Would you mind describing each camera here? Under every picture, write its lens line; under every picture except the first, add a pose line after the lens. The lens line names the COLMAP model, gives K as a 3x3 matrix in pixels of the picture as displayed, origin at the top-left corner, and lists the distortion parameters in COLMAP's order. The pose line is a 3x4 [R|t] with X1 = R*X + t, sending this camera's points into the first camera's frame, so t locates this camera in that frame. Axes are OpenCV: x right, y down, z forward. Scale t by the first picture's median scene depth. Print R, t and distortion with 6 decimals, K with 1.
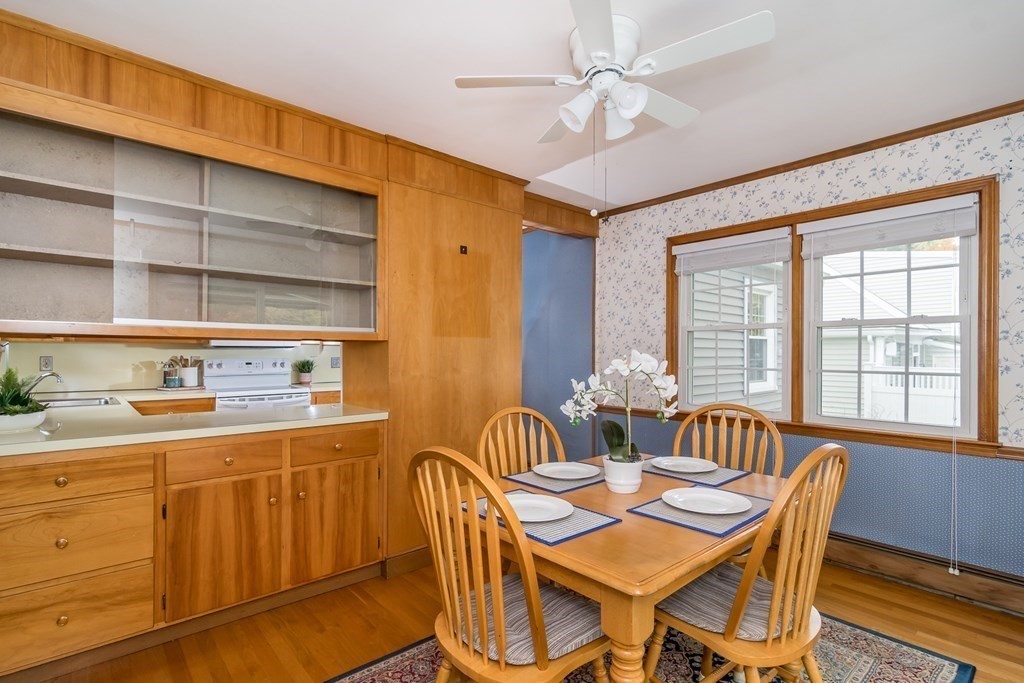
lens RADIAL K [[494.3, 0, 511.4], [0, 494.3, 351.4], [0, 0, 1]] dist [0.003931, 0.000182]
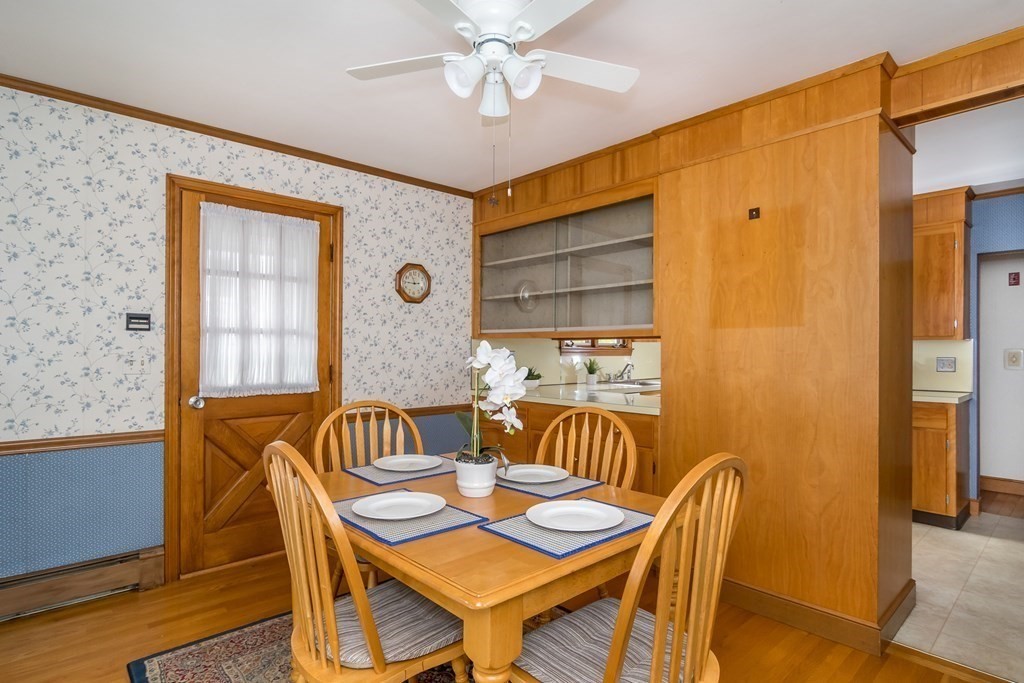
lens RADIAL K [[525.5, 0, 511.2], [0, 525.5, 343.6], [0, 0, 1]] dist [-0.003074, -0.000179]
pose [[0.013051, -0.012003, -0.999843, 0.786876], [-0.001514, 0.999927, -0.012024, 0.006963], [0.999914, 0.001671, 0.013032, 0.679186]]
